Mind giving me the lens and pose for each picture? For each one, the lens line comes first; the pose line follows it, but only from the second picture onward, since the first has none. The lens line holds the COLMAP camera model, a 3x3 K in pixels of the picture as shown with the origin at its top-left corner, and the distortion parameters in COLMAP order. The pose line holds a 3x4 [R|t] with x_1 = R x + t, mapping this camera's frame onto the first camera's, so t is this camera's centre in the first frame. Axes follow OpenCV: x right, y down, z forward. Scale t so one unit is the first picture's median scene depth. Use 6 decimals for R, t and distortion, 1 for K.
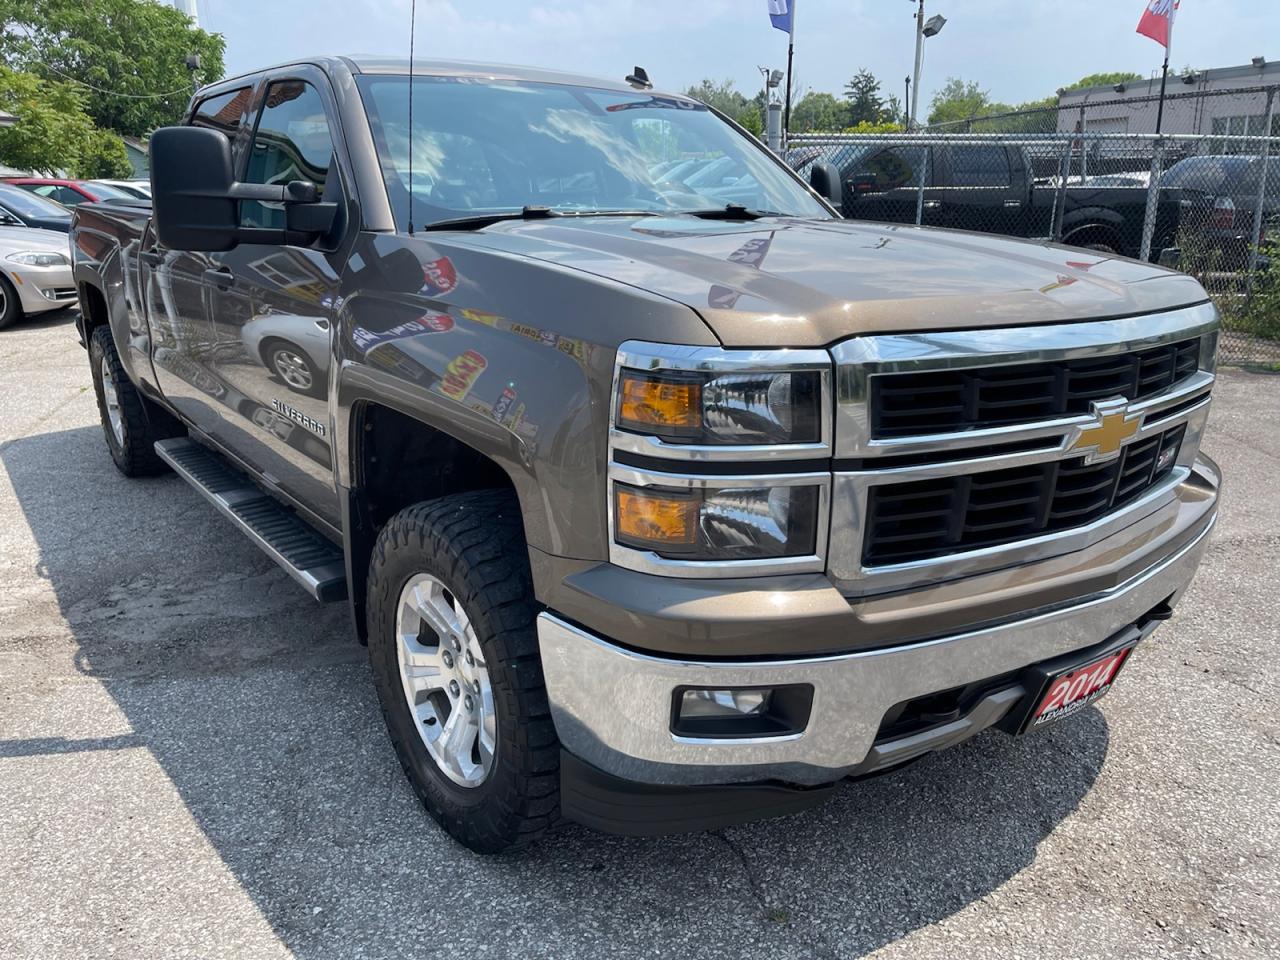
lens RADIAL K [[972.9, 0, 643.8], [0, 972.9, 483.8], [0, 0, 1]] dist [0.076432, -0.105678]
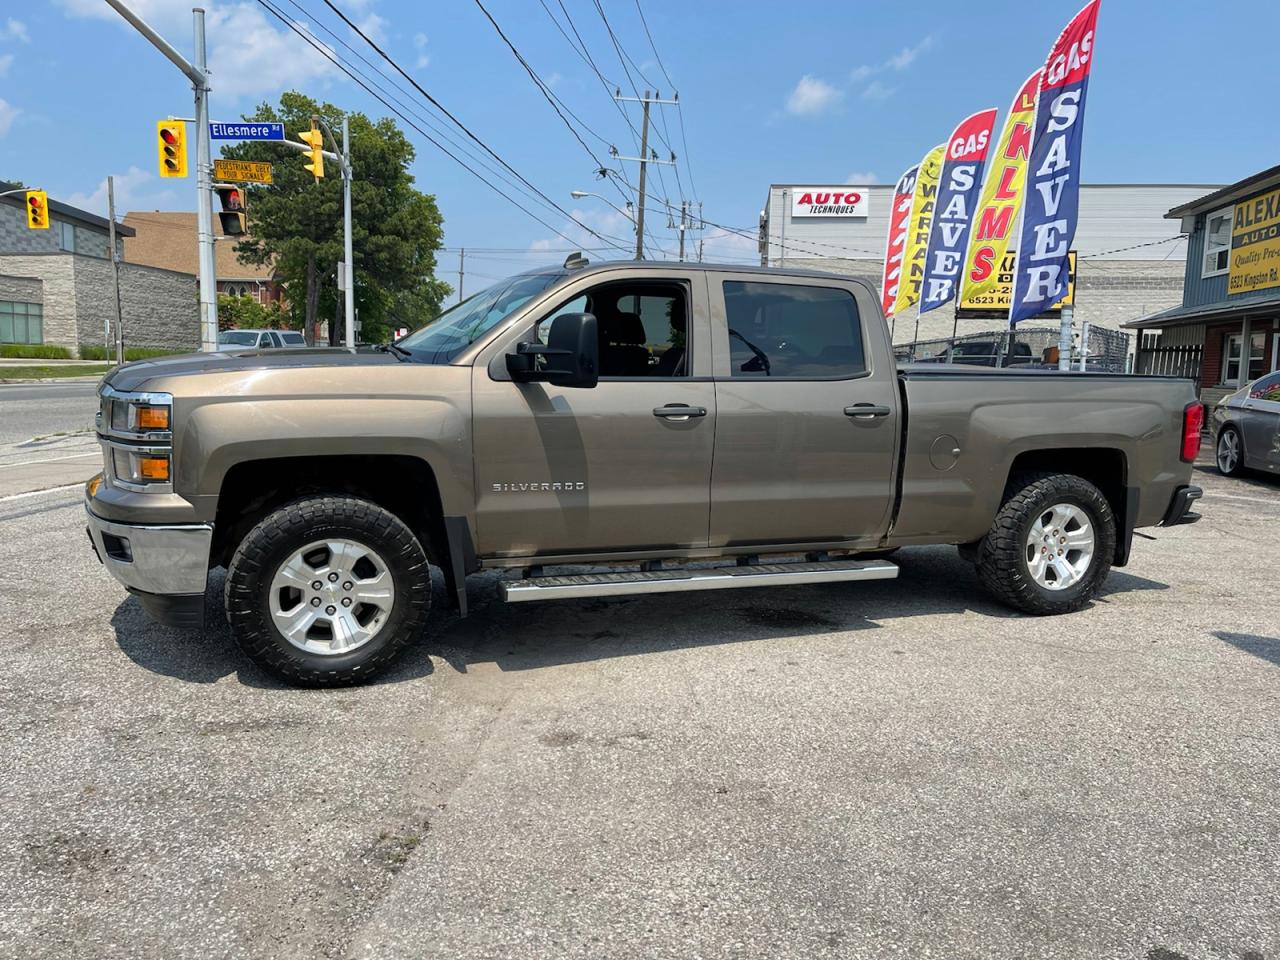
lens RADIAL K [[972.9, 0, 634.6], [0, 972.9, 494.1], [0, 0, 1]] dist [0.076432, -0.105678]
pose [[-0.261081, 0.125984, -0.957061, 1.981266], [-0.304385, 0.930124, 0.205473, -0.633209], [0.916071, 0.344960, -0.204490, 2.228448]]
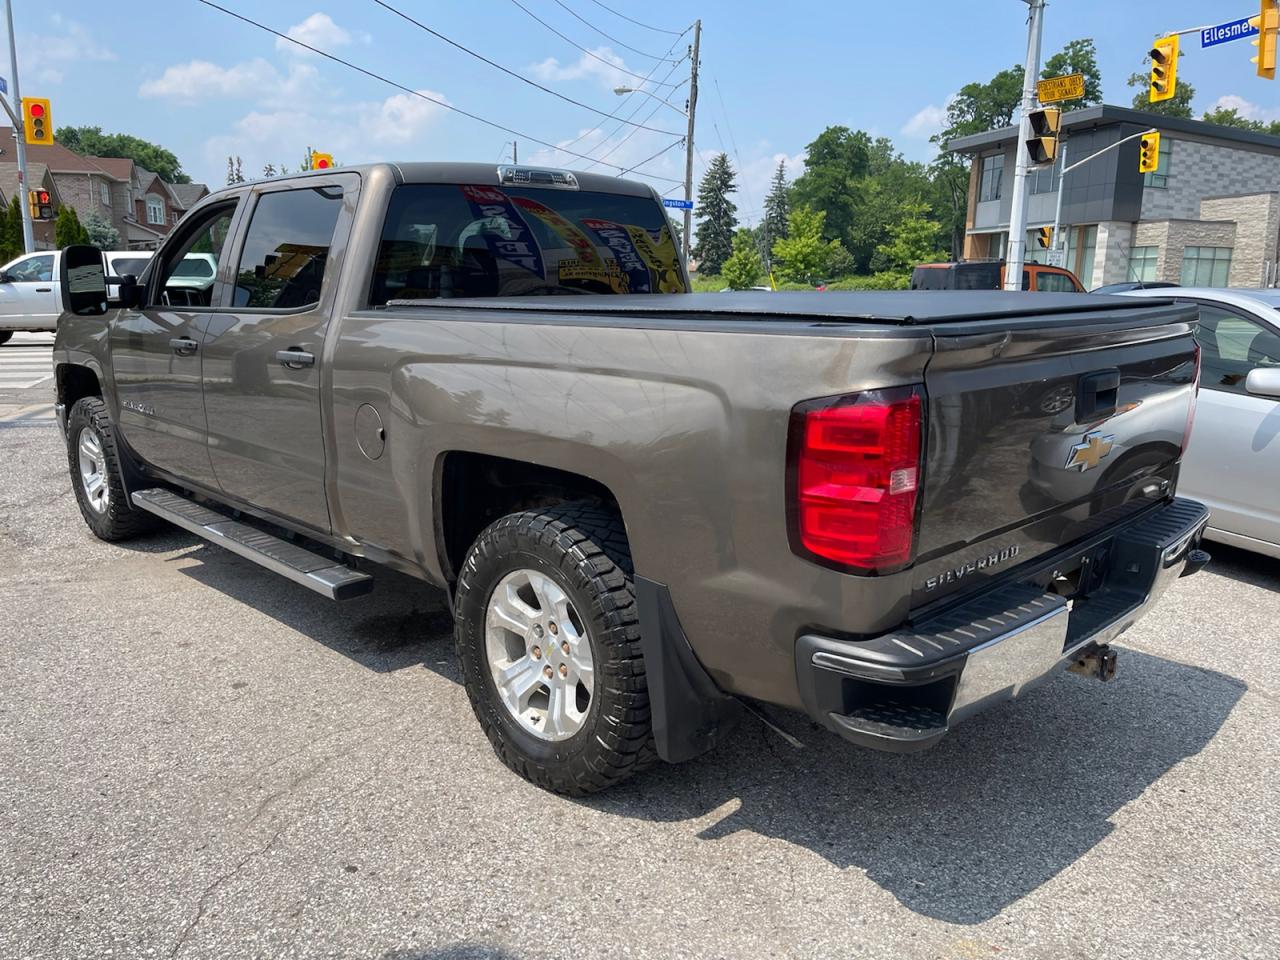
lens RADIAL K [[972.9, 0, 630.9], [0, 972.9, 488.8], [0, 0, 1]] dist [0.076432, -0.105678]
pose [[-0.992264, 0.020053, -0.122517, -0.497866], [-0.041144, 0.877980, 0.476926, -1.083380], [0.117131, 0.478277, -0.870363, 3.669404]]
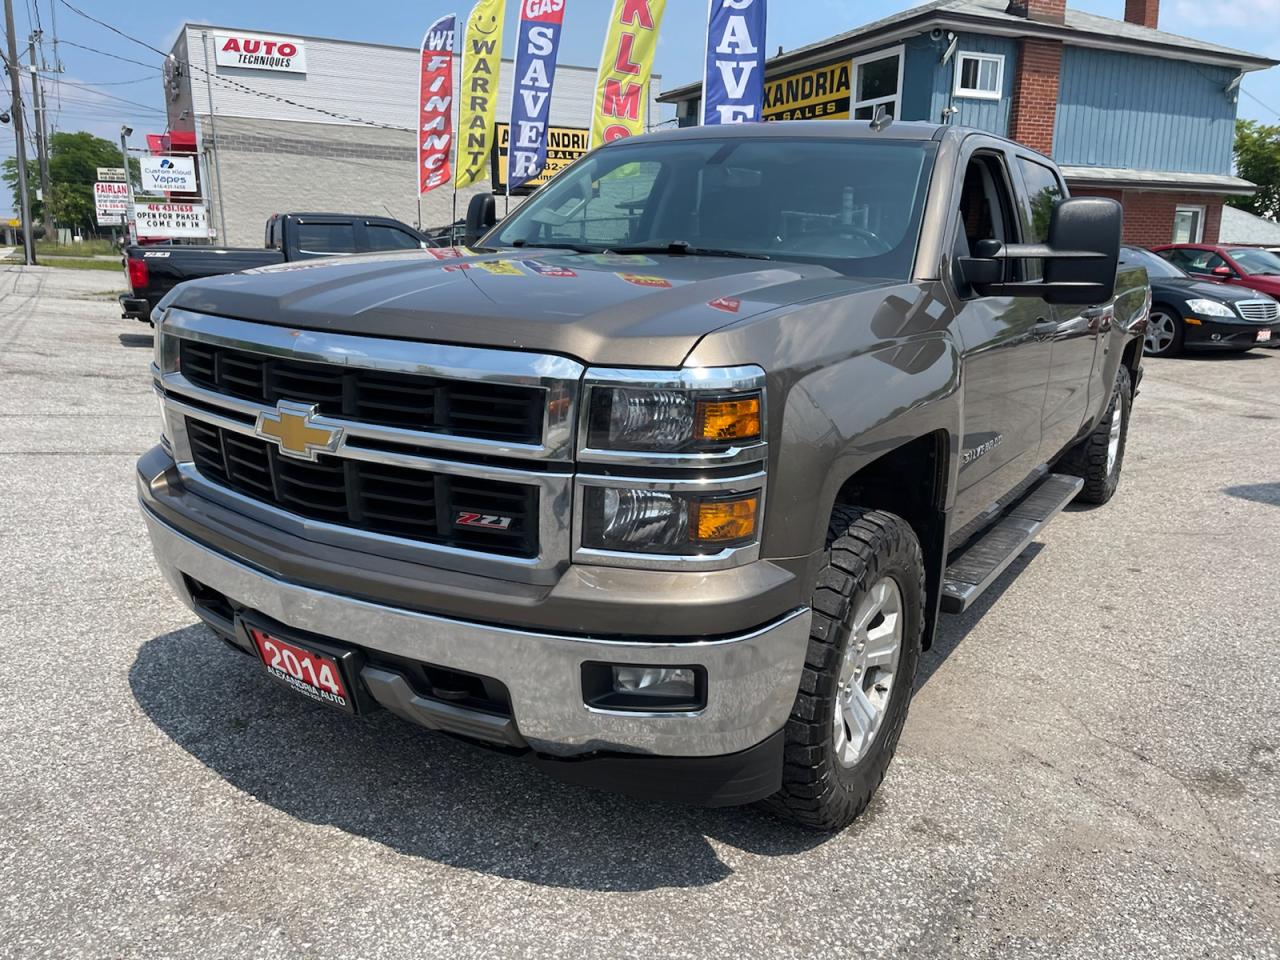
lens RADIAL K [[972.9, 0, 642.2], [0, 972.9, 490.1], [0, 0, 1]] dist [0.076432, -0.105678]
pose [[0.339955, 0.232747, -0.911186, 1.326056], [-0.287977, 0.948111, 0.134737, -0.205132], [0.895265, 0.216596, 0.389341, 0.766544]]
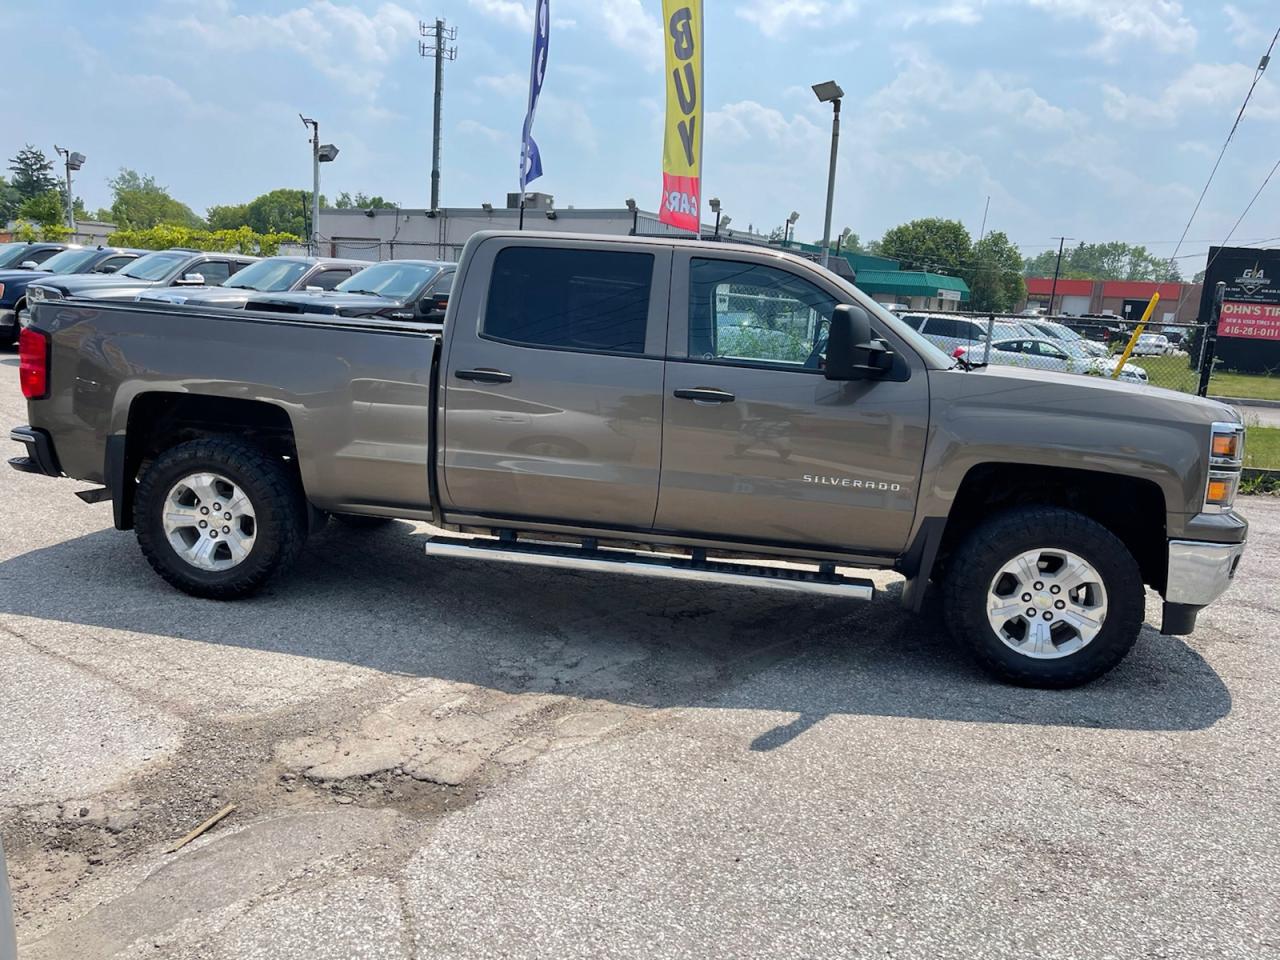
lens RADIAL K [[972.9, 0, 639.3], [0, 972.9, 477.4], [0, 0, 1]] dist [0.076432, -0.105678]
pose [[0.713724, -0.065771, 0.697332, -1.997711], [0.135191, 0.989796, -0.045014, -0.062081], [-0.687256, 0.126401, 0.715333, 0.135629]]
